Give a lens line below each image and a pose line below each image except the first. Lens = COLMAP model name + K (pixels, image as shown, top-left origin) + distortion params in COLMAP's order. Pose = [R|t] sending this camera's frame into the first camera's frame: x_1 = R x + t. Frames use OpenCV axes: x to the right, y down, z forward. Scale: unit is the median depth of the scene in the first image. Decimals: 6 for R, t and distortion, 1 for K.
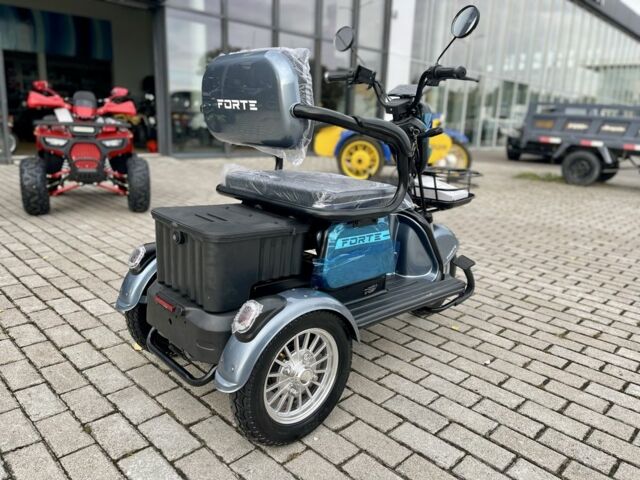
lens RADIAL K [[480.1, 0, 320.0], [0, 480.1, 240.0], [0, 0, 1]] dist [0.090428, -0.118620]
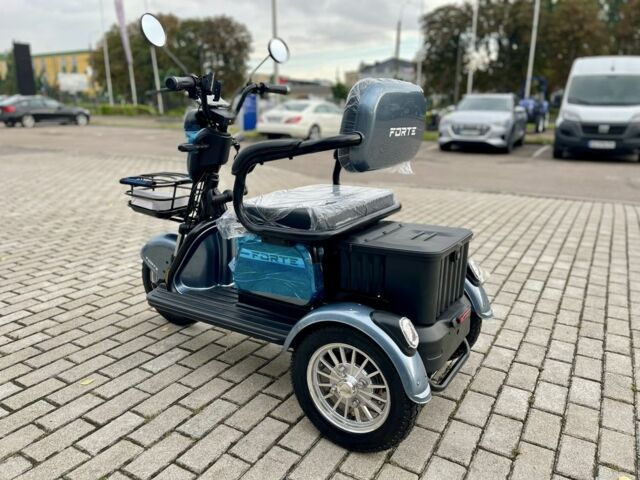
lens RADIAL K [[480.1, 0, 320.0], [0, 480.1, 240.0], [0, 0, 1]] dist [0.090428, -0.118620]
pose [[-0.239093, -0.297007, 0.924457, -1.159581], [0.217562, 0.911478, 0.349105, -0.462283], [-0.946309, 0.284595, -0.153311, 1.370939]]
